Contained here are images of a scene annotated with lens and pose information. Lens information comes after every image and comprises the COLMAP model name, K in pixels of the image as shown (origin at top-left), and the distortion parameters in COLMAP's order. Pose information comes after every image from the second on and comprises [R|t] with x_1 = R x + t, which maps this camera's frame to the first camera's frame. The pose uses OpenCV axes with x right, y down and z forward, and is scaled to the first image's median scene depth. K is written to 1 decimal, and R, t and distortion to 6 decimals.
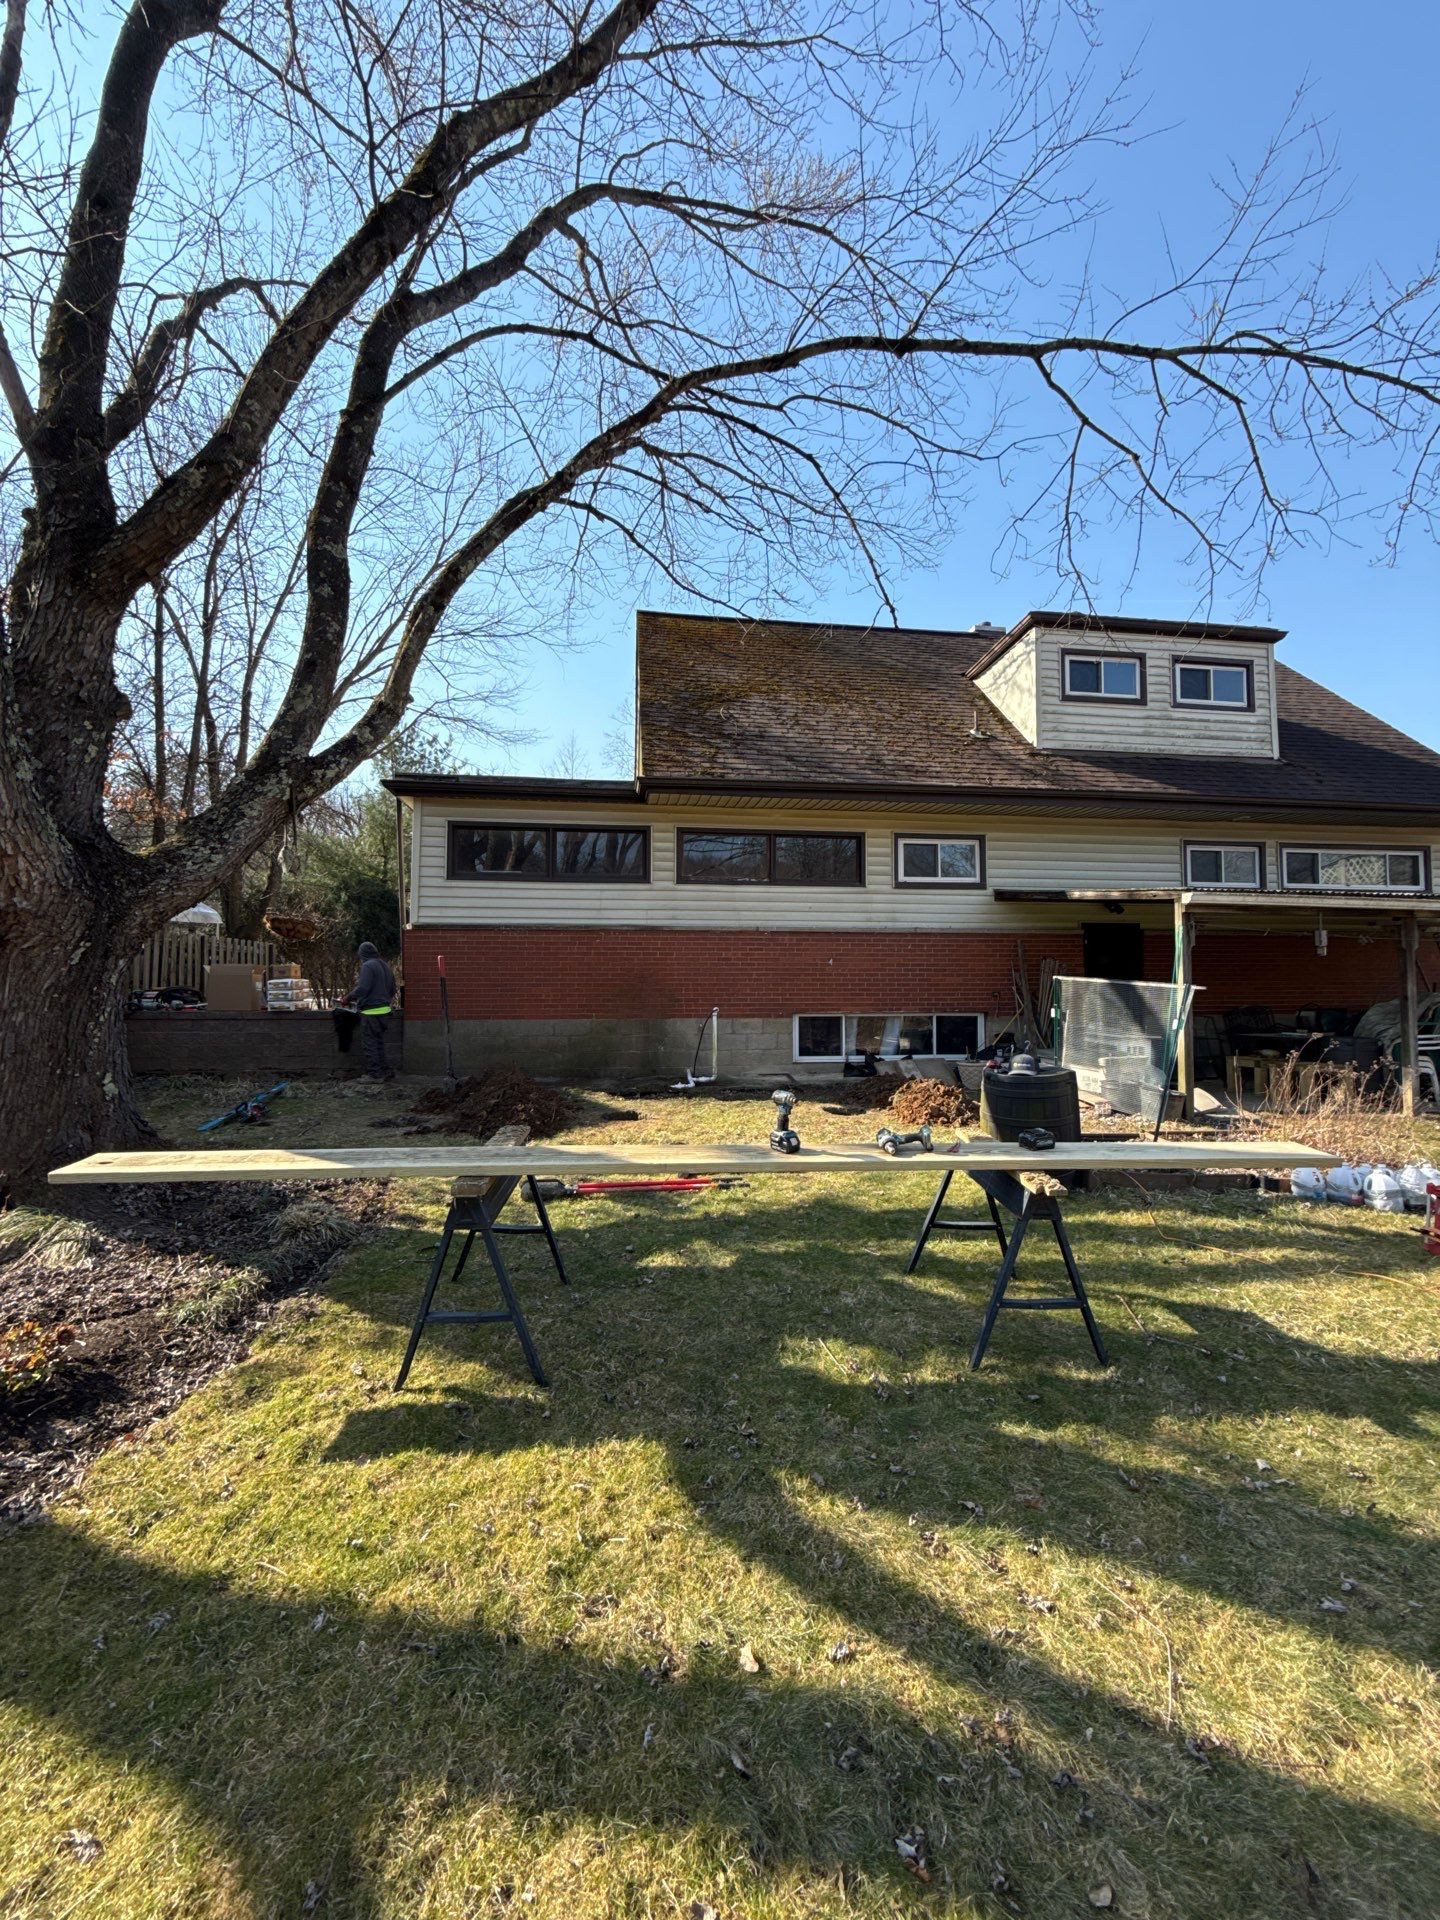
lens RADIAL K [[764.5, 0, 717.9], [0, 764.5, 953.4], [0, 0, 1]] dist [-0.005031, -0.000858]
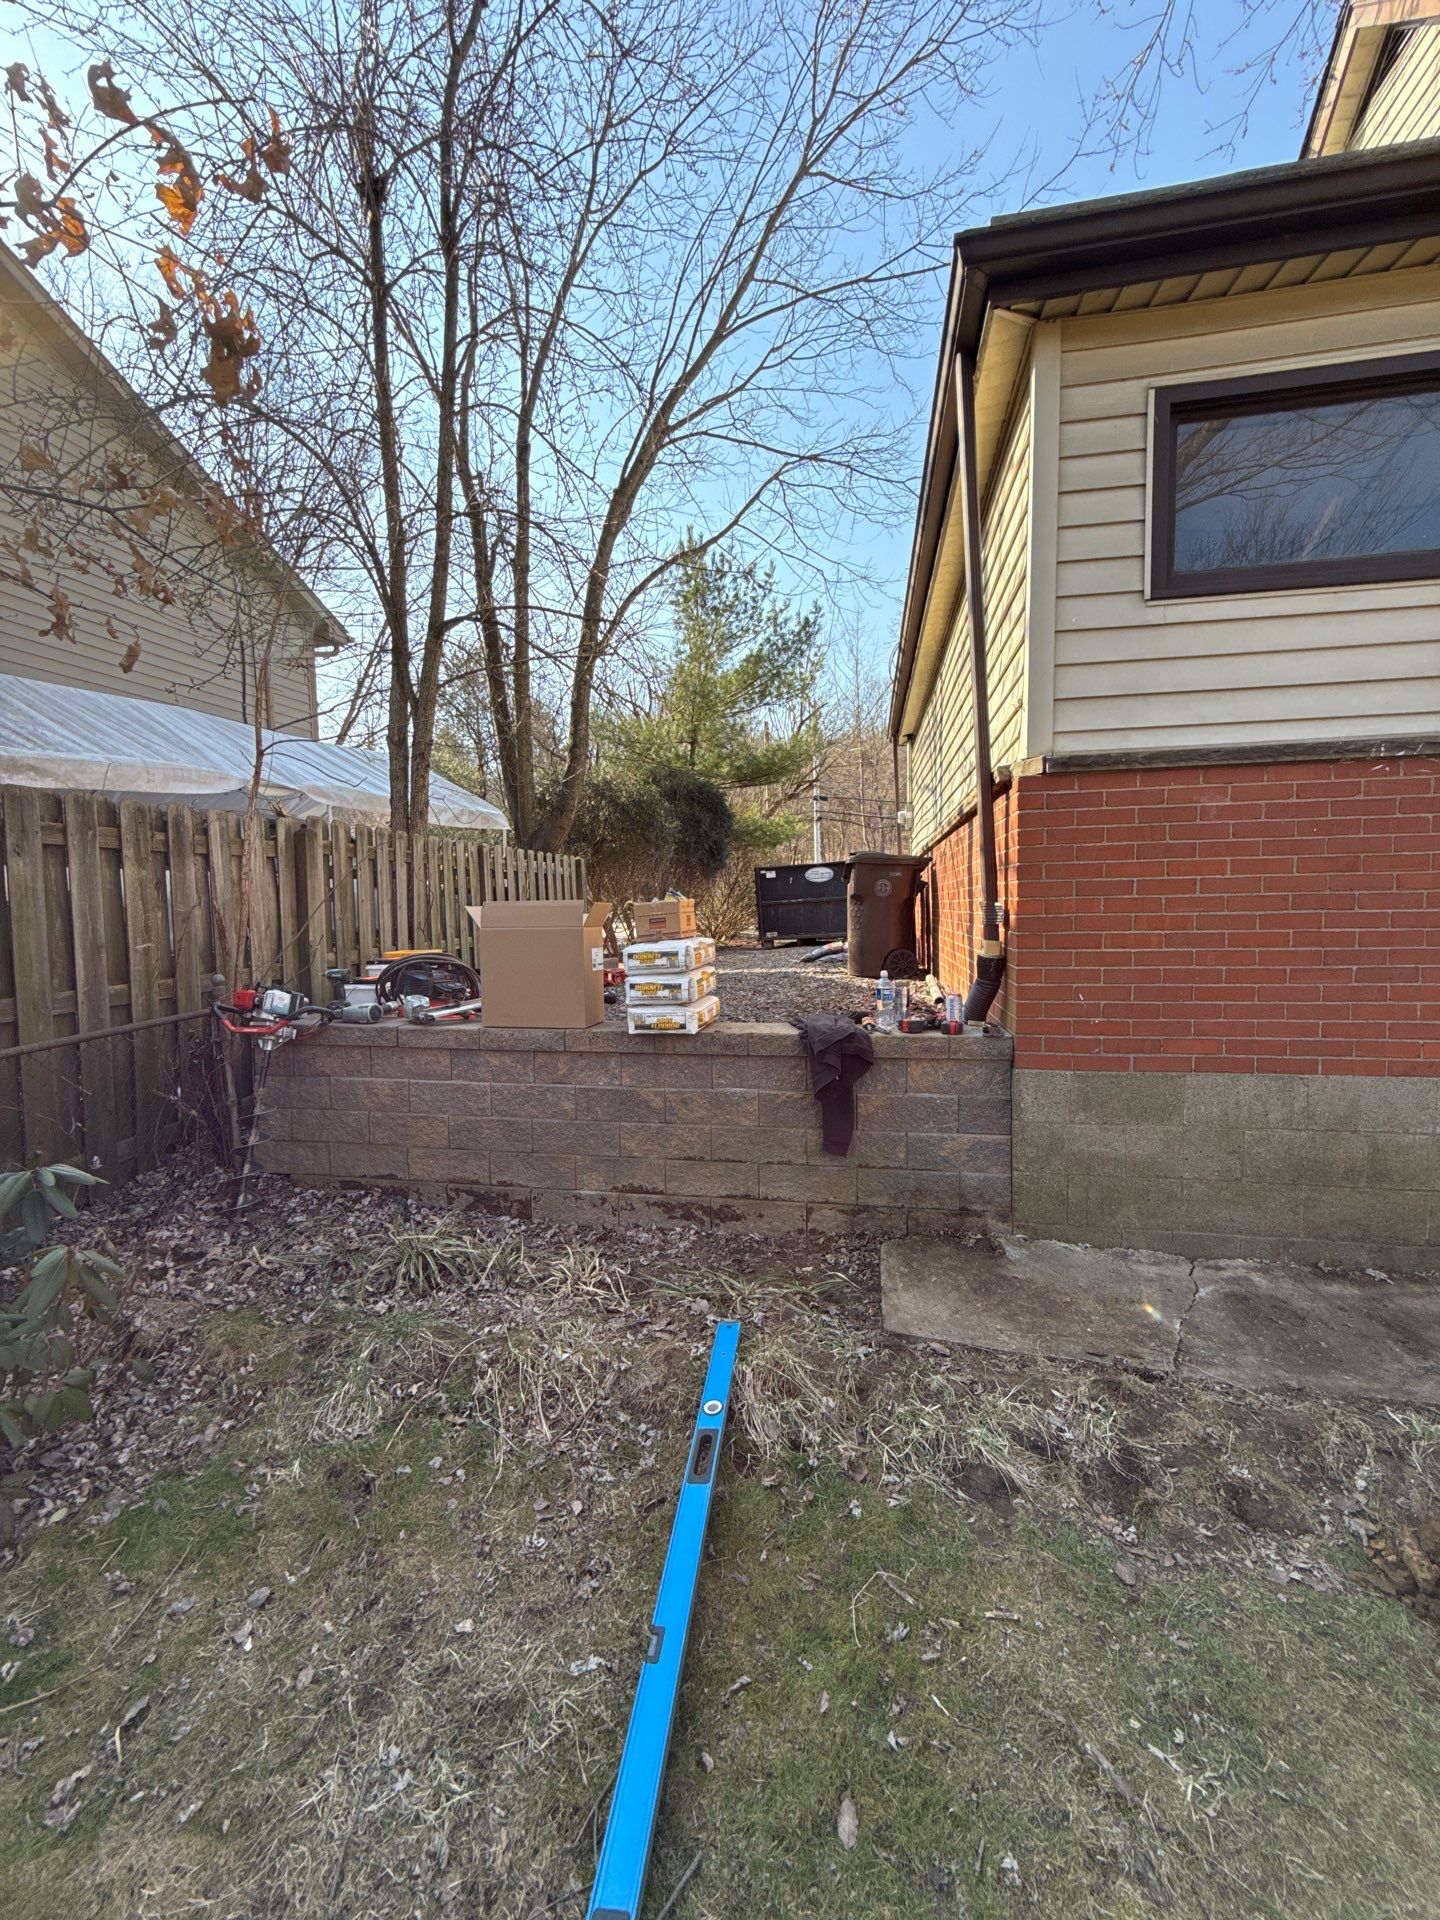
lens RADIAL K [[801.0, 0, 722.5], [0, 801.0, 949.5], [0, 0, 1]] dist [0.000571, -0.000195]
pose [[0.947616, 0.000749, -0.319412, -0.387806], [0.032500, 0.994581, 0.098751, 0.001187], [0.317755, -0.103959, 0.942457, 0.601475]]
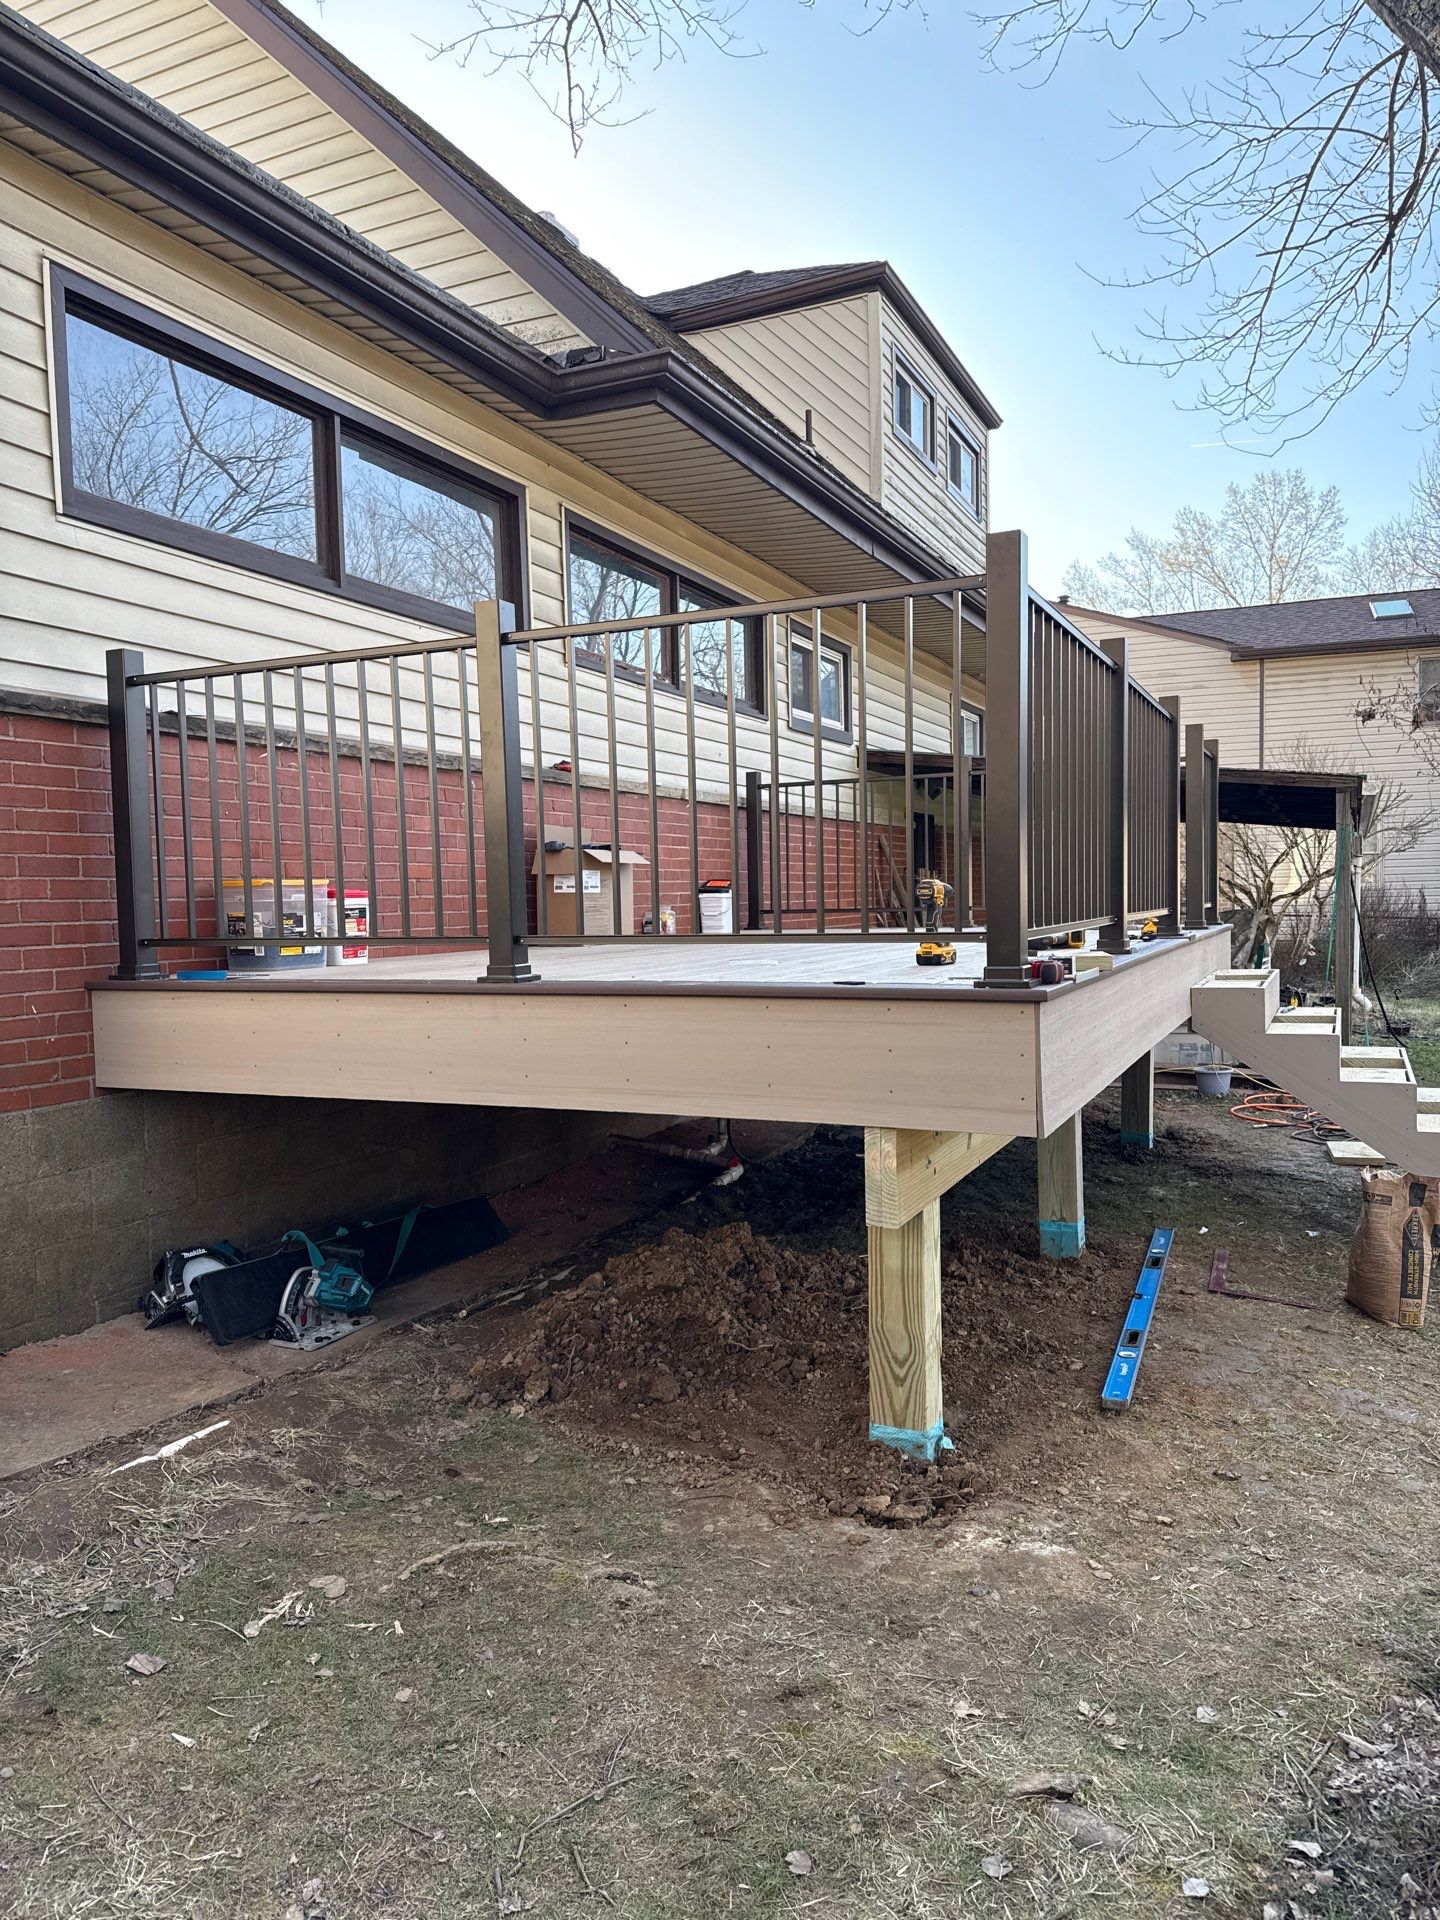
lens RADIAL K [[1340.0, 0, 714.2], [0, 1340.0, 967.9], [0, 0, 1]] dist [0.026631, -0.022123]
pose [[0.534029, -0.058680, 0.843427, -0.577033], [0.001358, 0.997647, 0.068550, 0.015188], [-0.845465, -0.035462, 0.532852, 0.557912]]
